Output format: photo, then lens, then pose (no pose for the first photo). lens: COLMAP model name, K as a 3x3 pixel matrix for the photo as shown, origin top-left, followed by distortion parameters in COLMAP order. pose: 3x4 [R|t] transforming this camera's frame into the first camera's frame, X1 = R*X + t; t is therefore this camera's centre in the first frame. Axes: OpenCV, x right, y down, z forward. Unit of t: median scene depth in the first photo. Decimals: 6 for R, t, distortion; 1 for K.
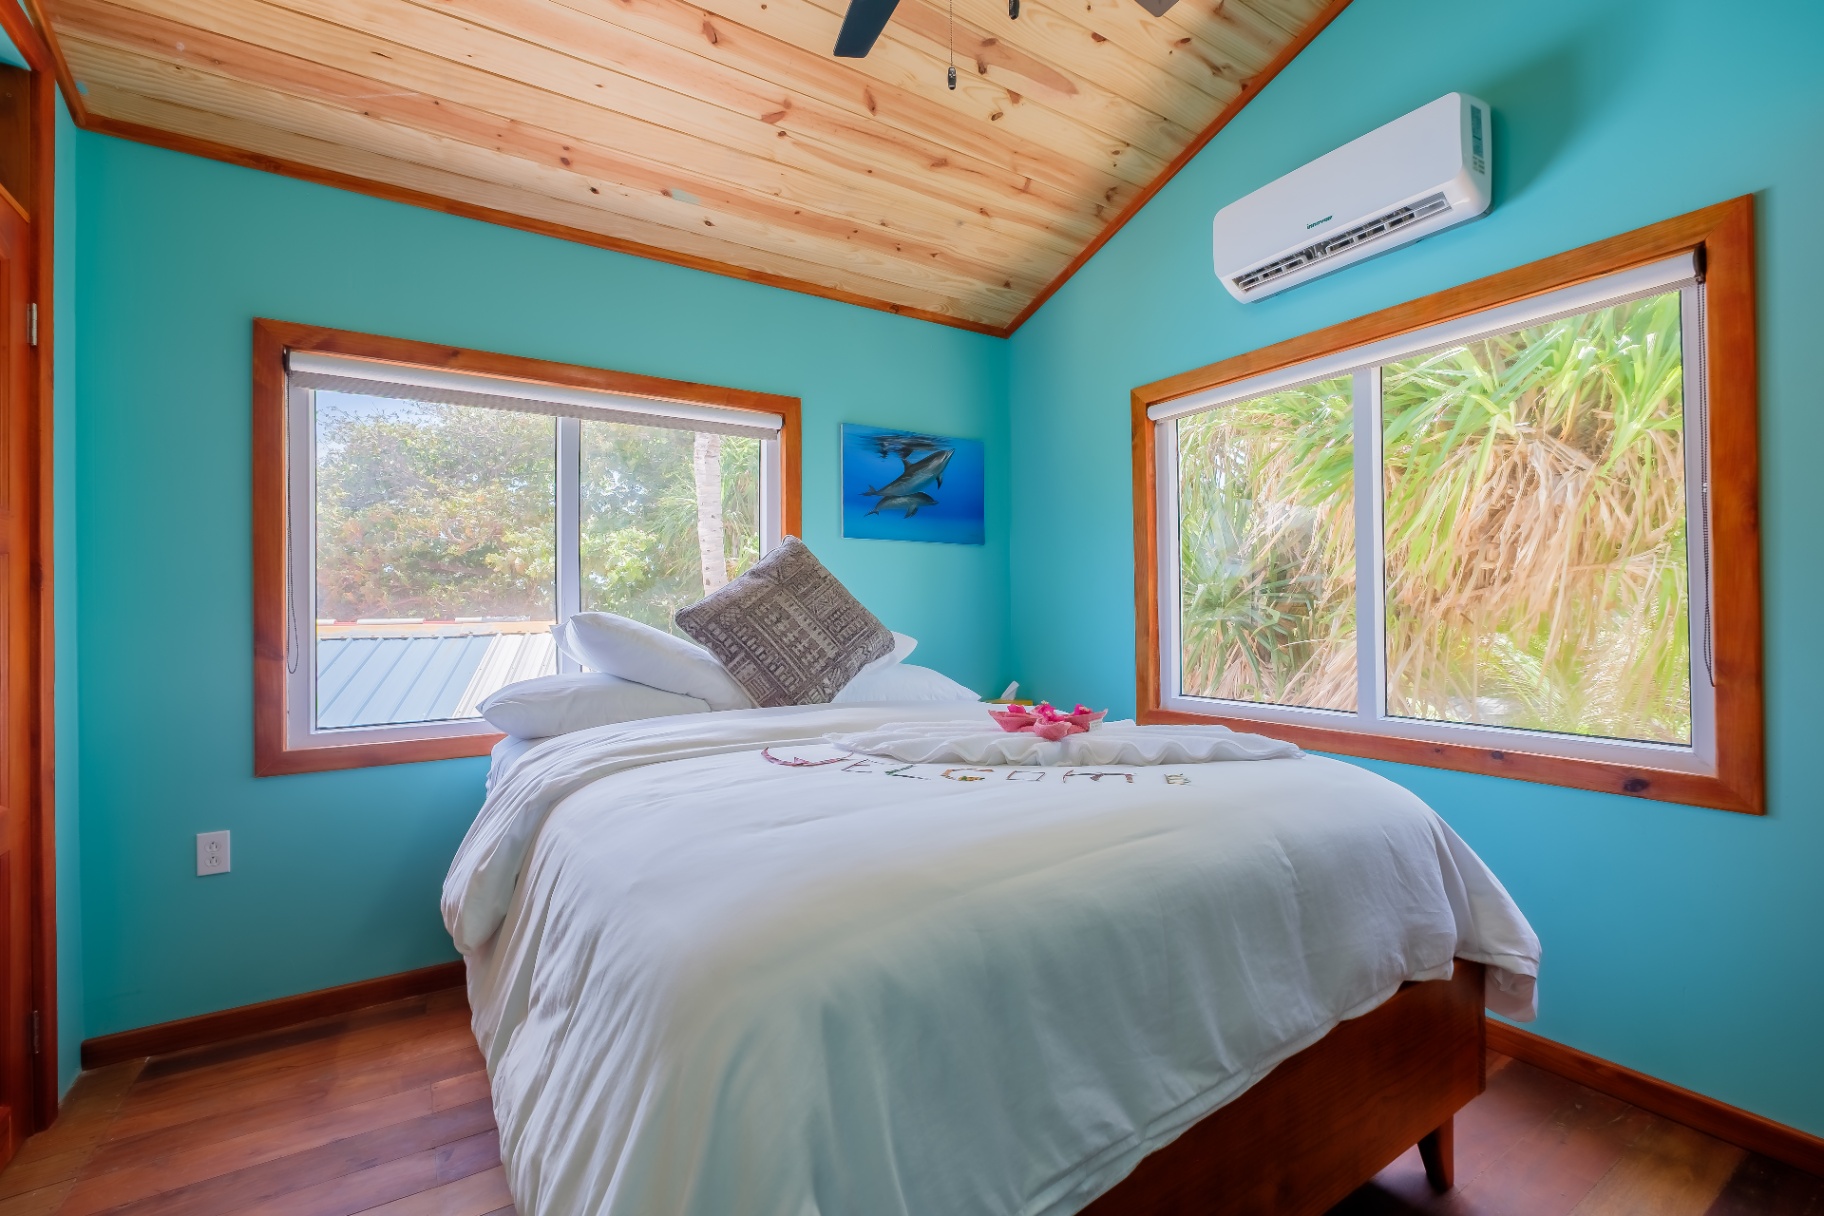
lens RADIAL K [[790.8, 0, 912.1], [0, 790.8, 610.1], [0, 0, 1]] dist [-0.002204, -0.001818]
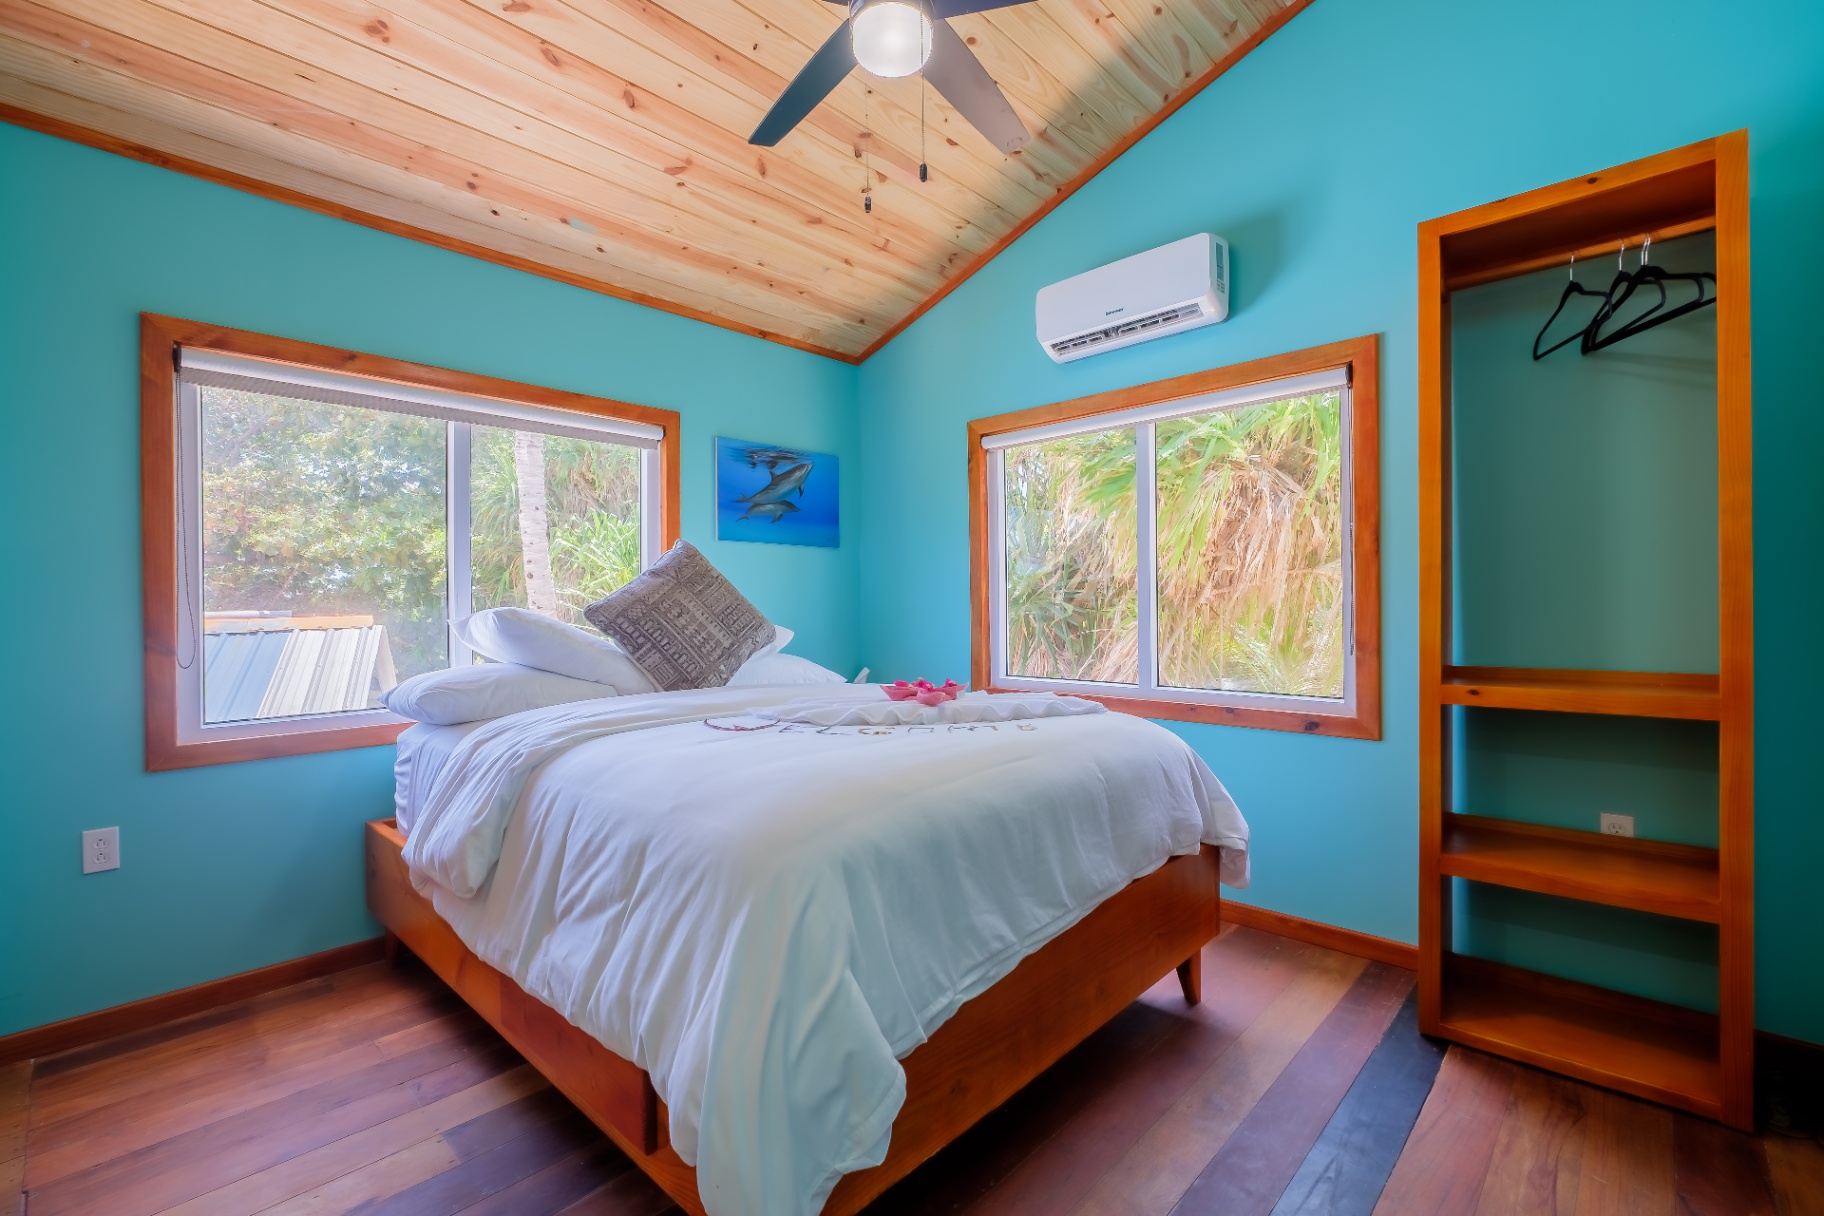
lens RADIAL K [[790.8, 0, 912.1], [0, 790.8, 610.1], [0, 0, 1]] dist [-0.002204, -0.001818]
pose [[0.970544, -0.000152, 0.240923, -0.122414], [-0.001765, 0.999968, 0.007742, -0.003452], [-0.240917, -0.007939, 0.970513, -0.190890]]
